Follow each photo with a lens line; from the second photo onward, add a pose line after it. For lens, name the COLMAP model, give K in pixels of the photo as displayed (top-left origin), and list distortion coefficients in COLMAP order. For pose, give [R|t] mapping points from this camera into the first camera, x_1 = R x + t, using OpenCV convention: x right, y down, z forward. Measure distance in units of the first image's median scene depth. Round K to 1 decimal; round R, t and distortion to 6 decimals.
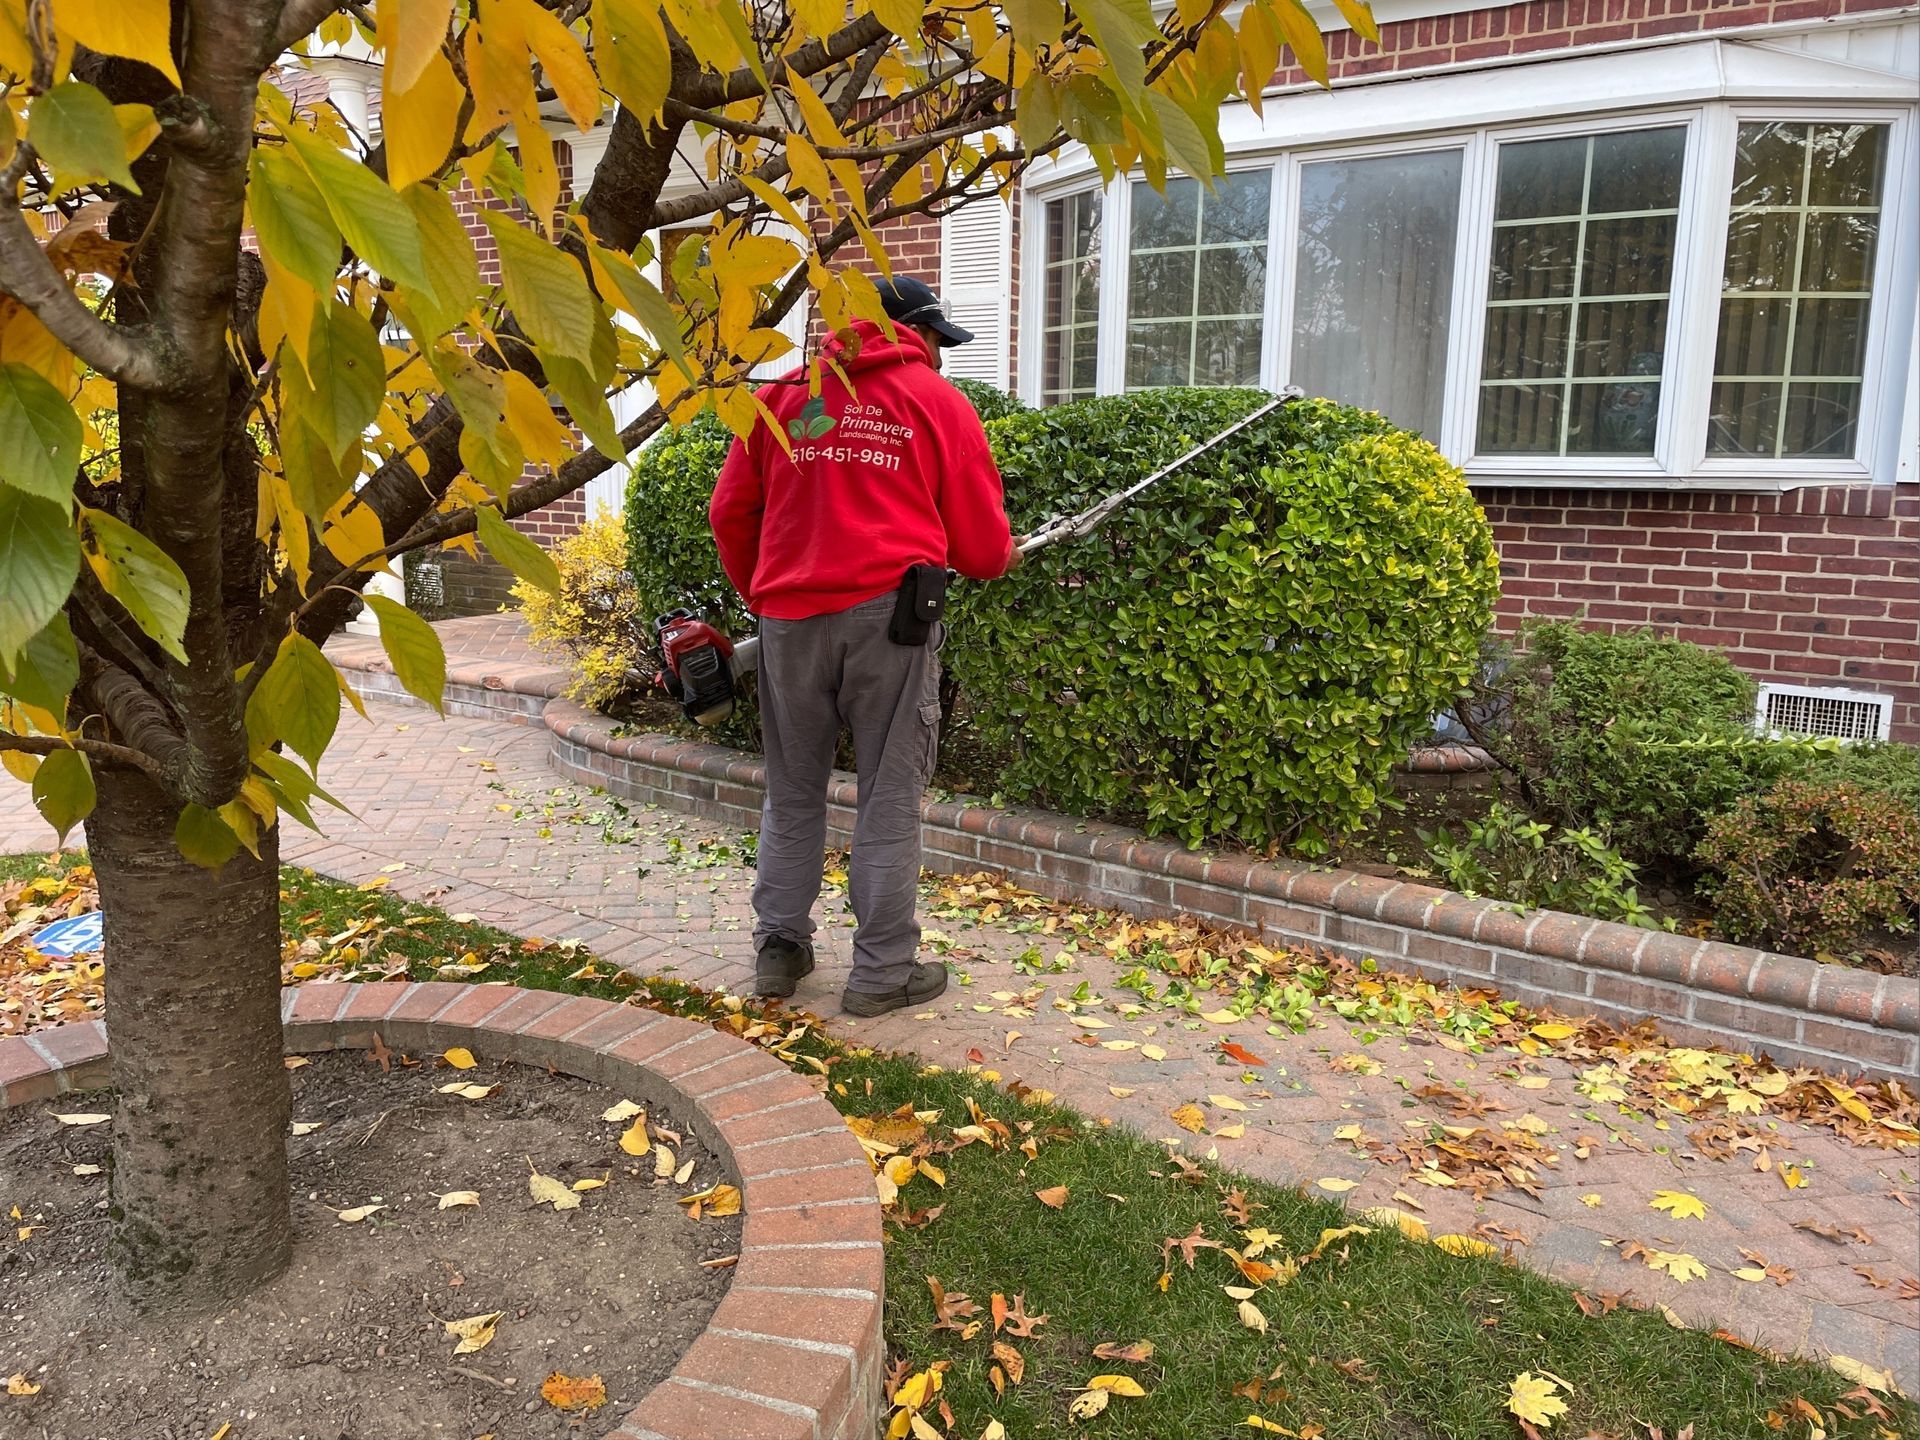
lens RADIAL K [[1471.9, 0, 957.1], [0, 1471.9, 727.5], [0, 0, 1]] dist [0.079202, -0.107150]
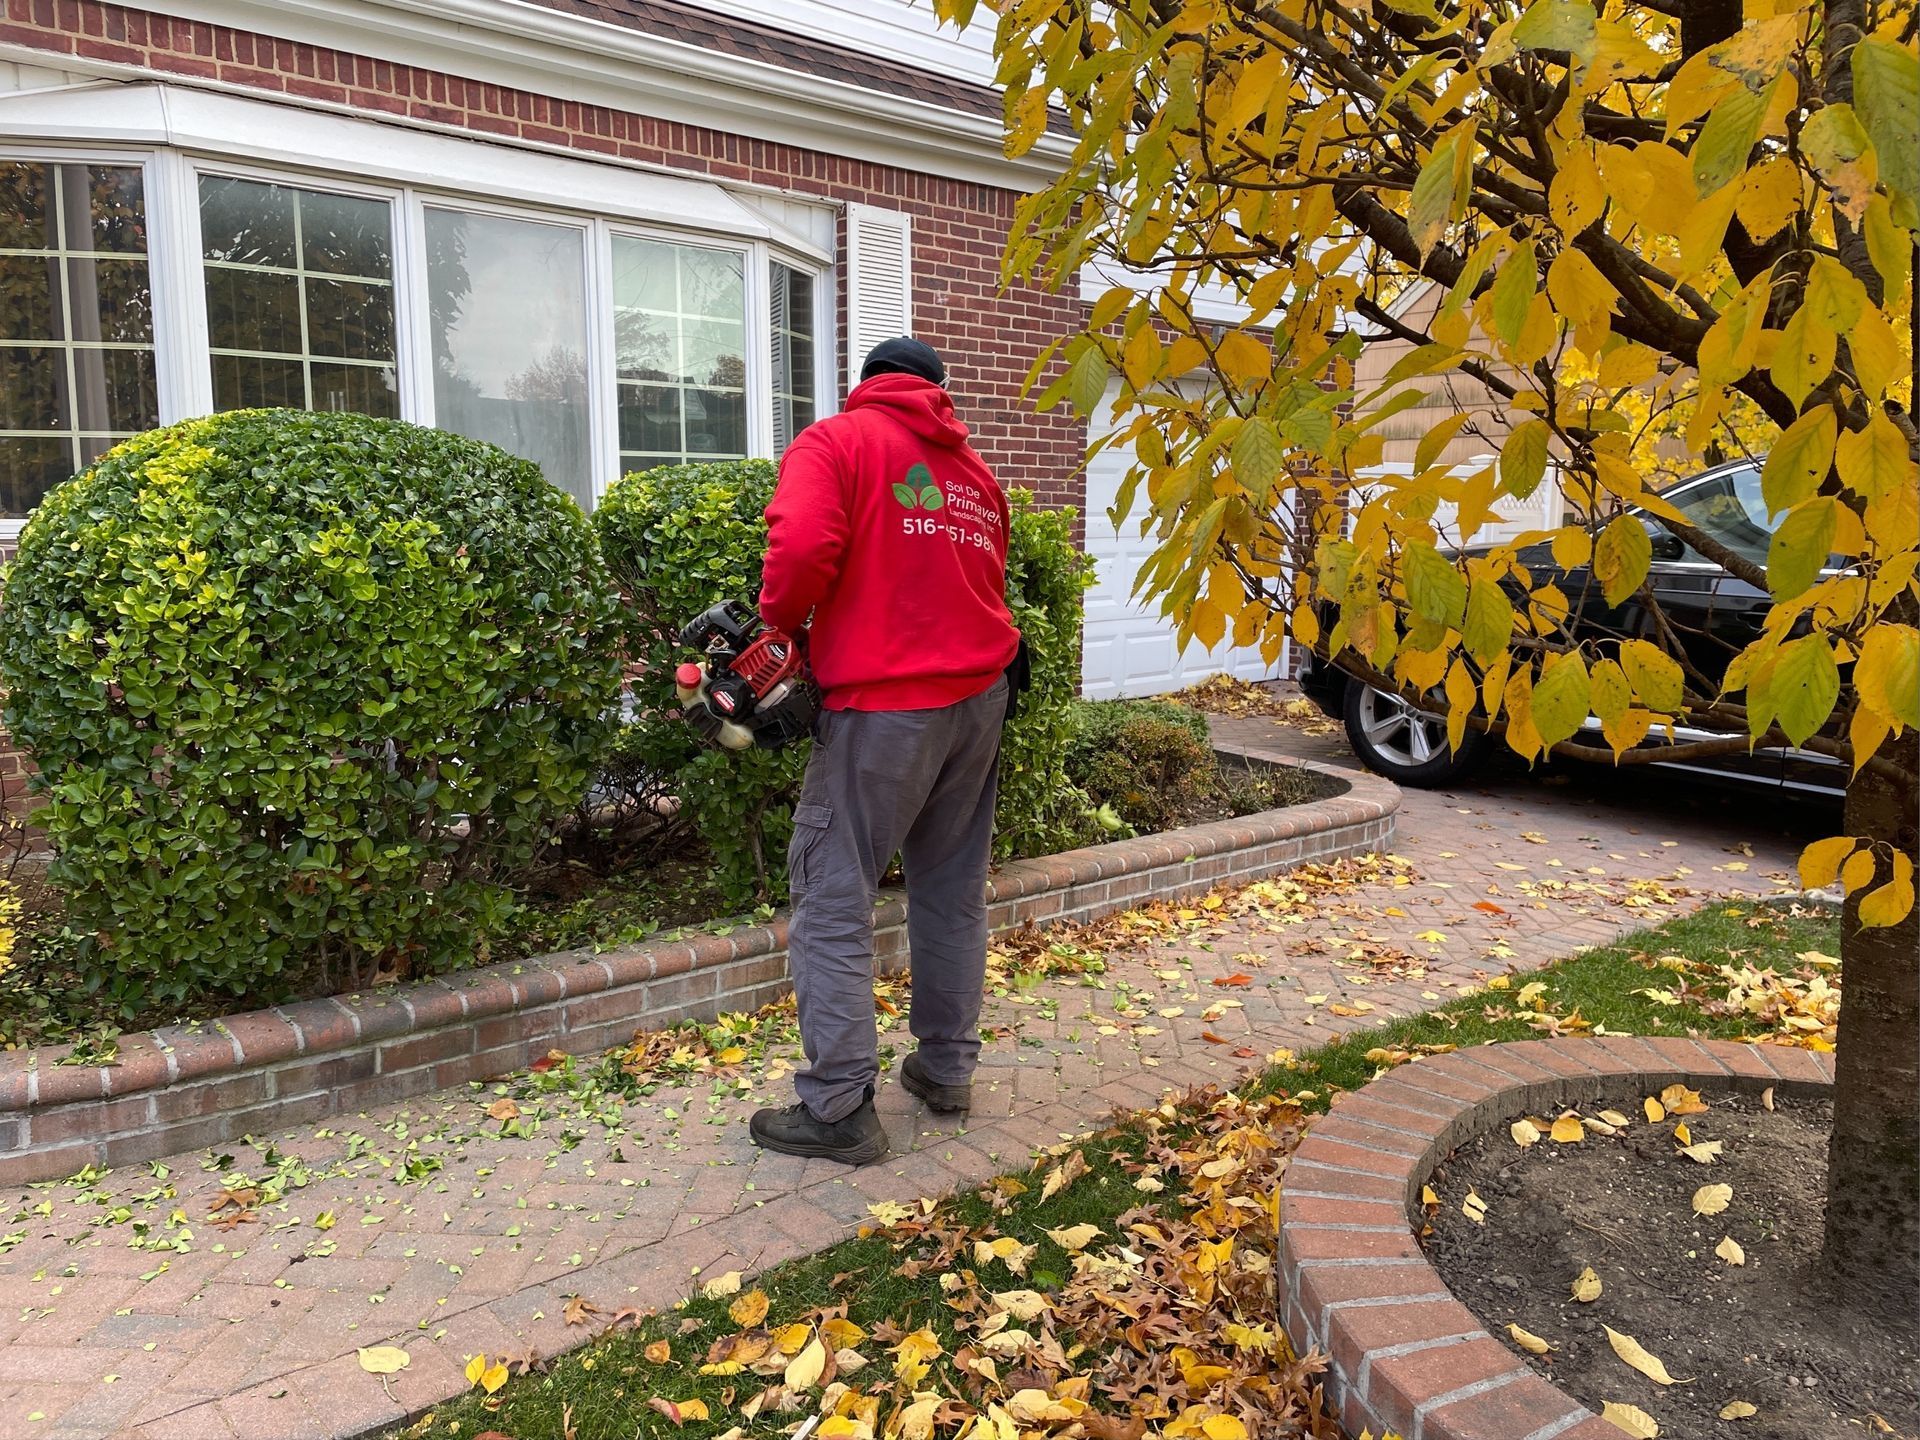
lens RADIAL K [[1471.9, 0, 973.5], [0, 1471.9, 705.0], [0, 0, 1]] dist [0.079202, -0.107150]
pose [[0.213049, -0.142873, 0.966539, -0.971950], [0.175646, 0.978734, 0.105959, -0.178080], [-0.961124, 0.147195, 0.233614, 0.782684]]
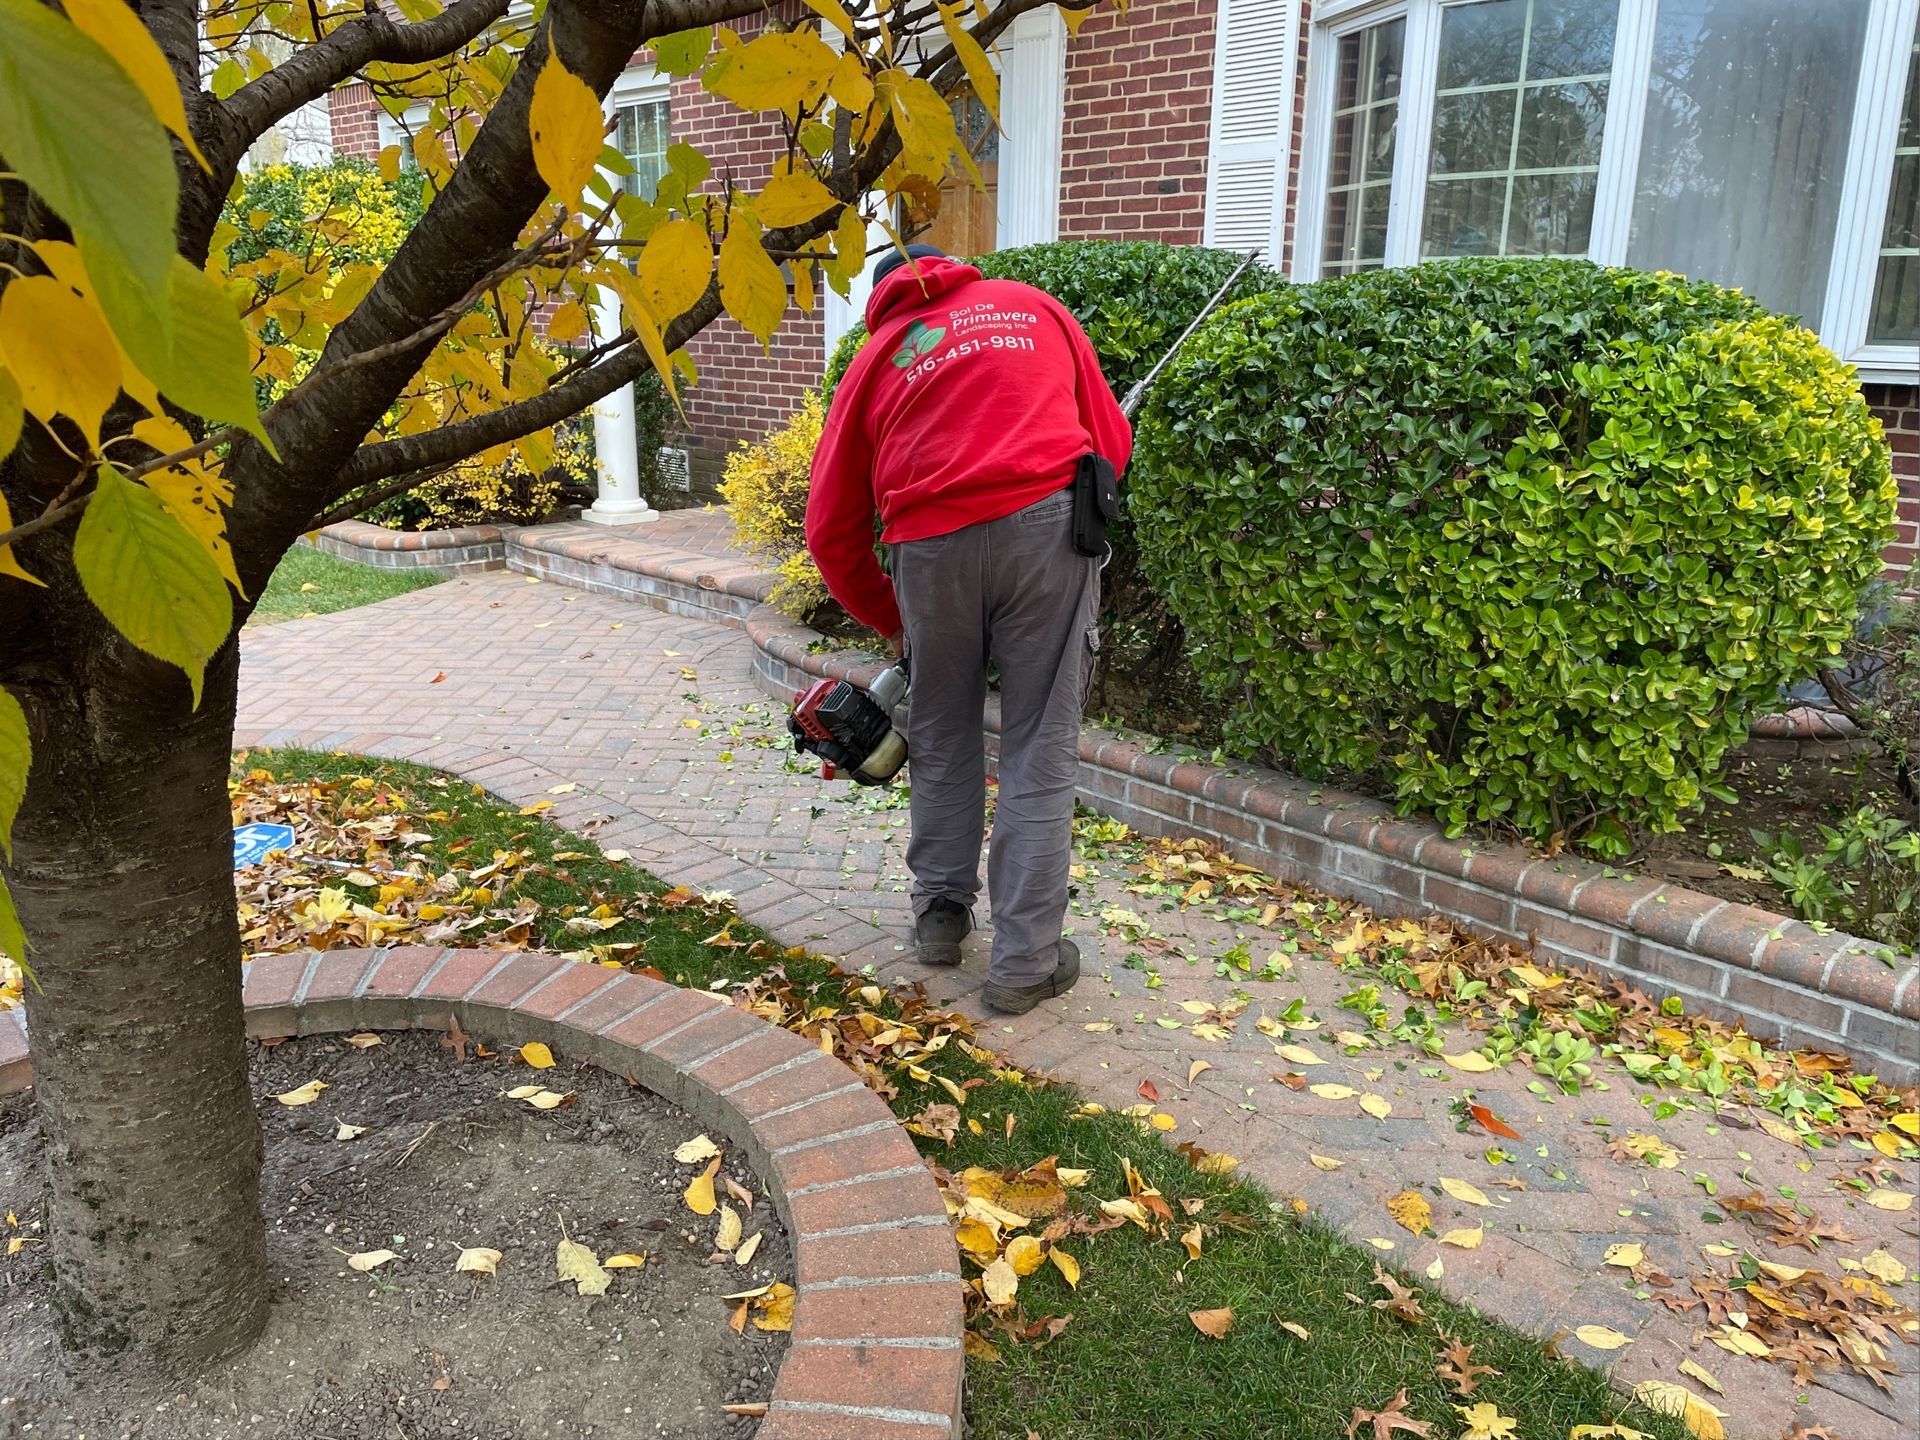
lens RADIAL K [[1471.9, 0, 958.8], [0, 1471.9, 722.7], [0, 0, 1]] dist [0.079202, -0.107150]
pose [[0.981599, 0.053595, -0.183278, 0.042644], [-0.039433, 0.996010, 0.080063, -0.038407], [0.186837, -0.071362, 0.979796, 0.163157]]
